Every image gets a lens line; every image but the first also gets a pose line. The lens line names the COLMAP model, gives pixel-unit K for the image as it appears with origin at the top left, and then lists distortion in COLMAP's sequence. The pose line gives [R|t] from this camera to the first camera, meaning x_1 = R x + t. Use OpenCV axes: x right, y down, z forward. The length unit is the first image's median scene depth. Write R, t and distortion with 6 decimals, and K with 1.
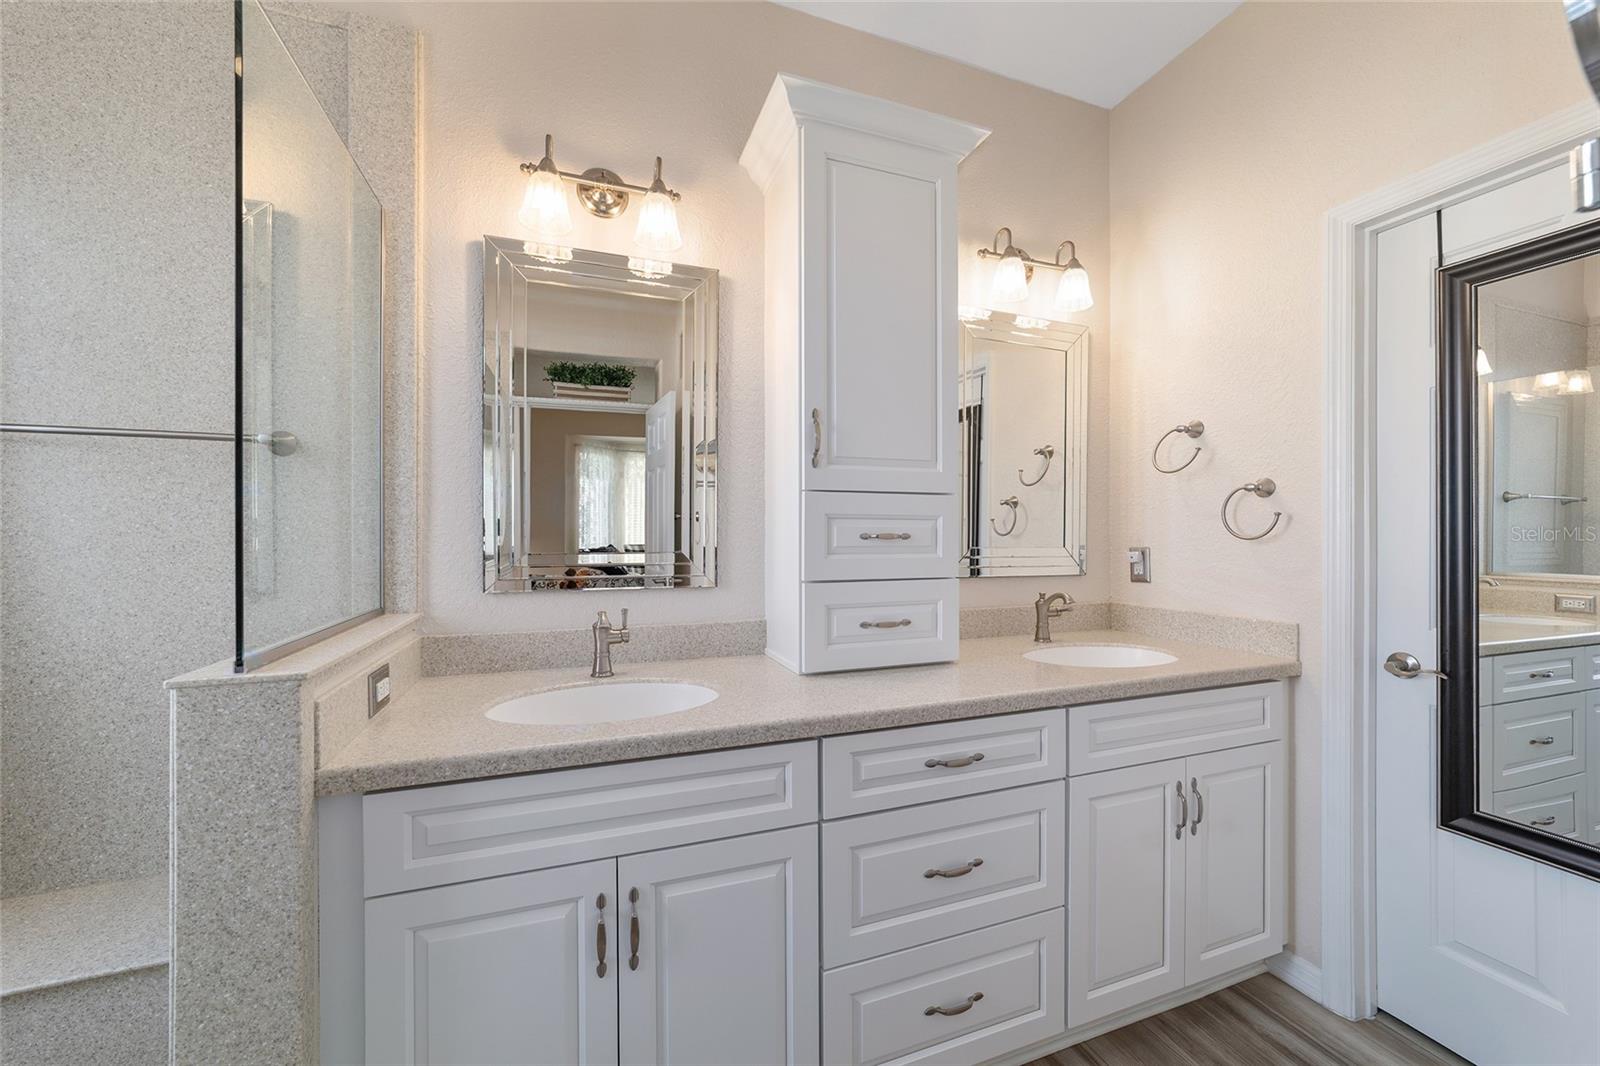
lens RADIAL K [[611.7, 0, 802.9], [0, 611.7, 529.0], [0, 0, 1]] dist [-0.028295, 0.015420]
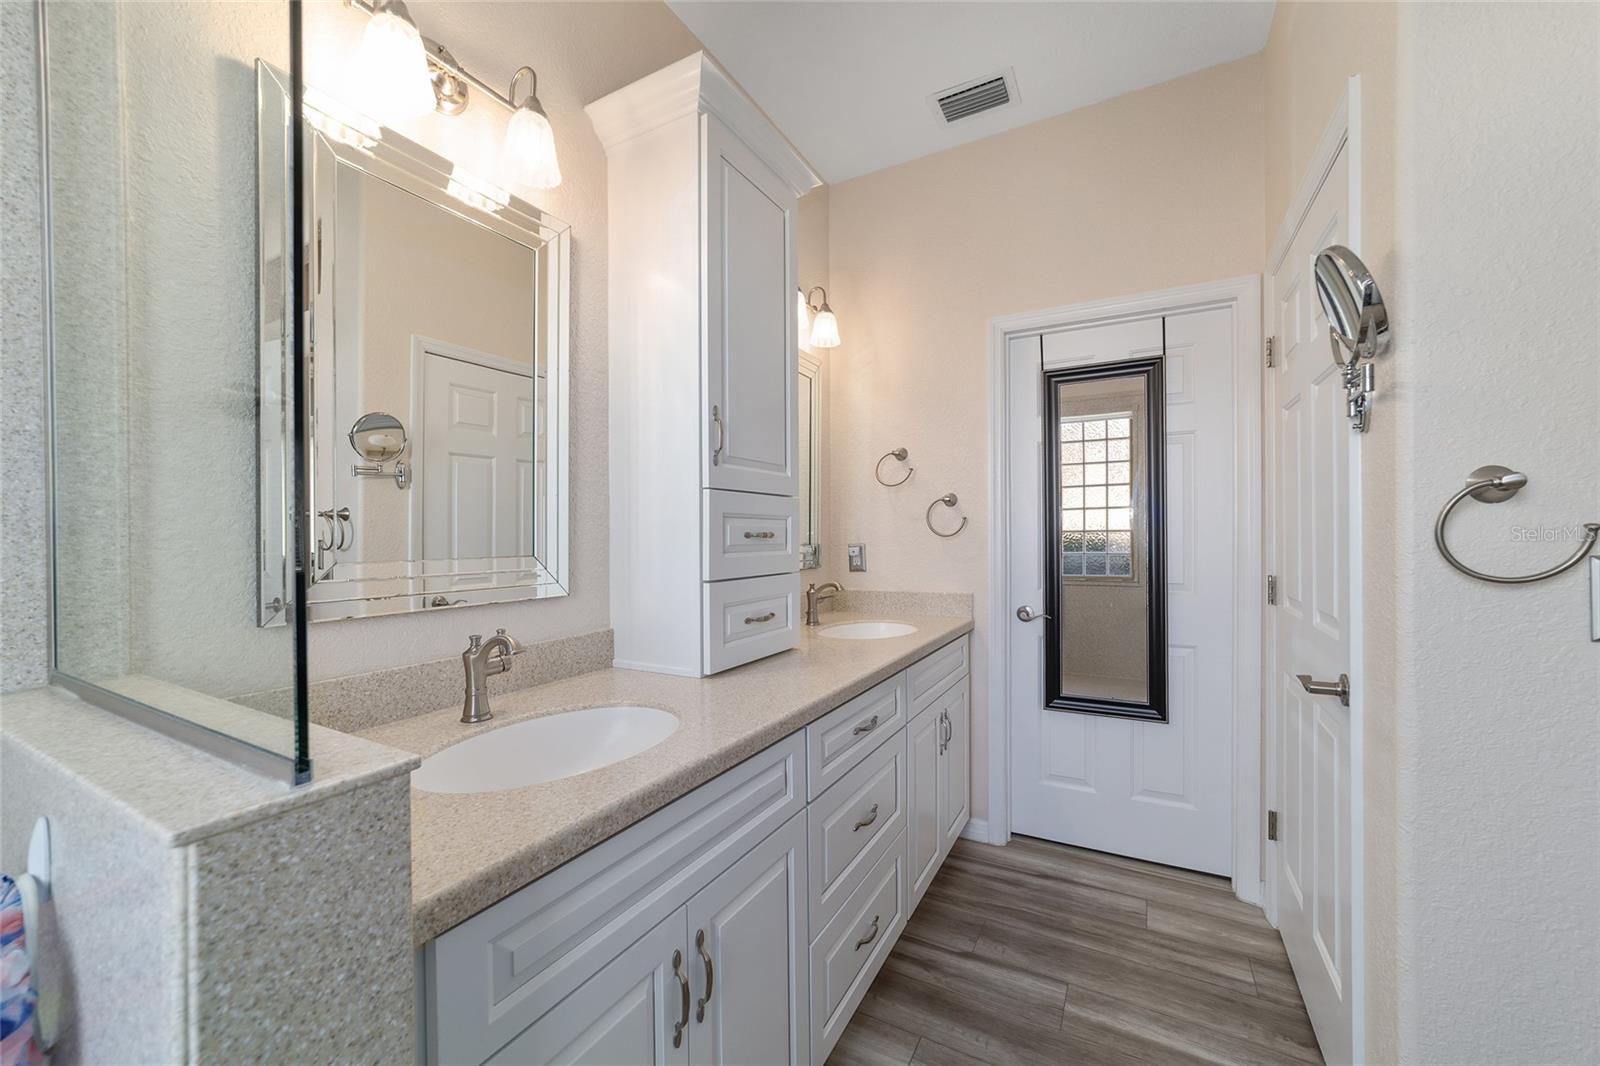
lens RADIAL K [[611.4, 0, 800.8], [0, 611.4, 532.2], [0, 0, 1]] dist [-0.020958, 0.011312]
pose [[0.762311, -0.002237, 0.647206, -0.513262], [0.001237, 0.999997, 0.001998, 0.005268], [-0.647209, -0.000723, 0.762312, 0.157405]]
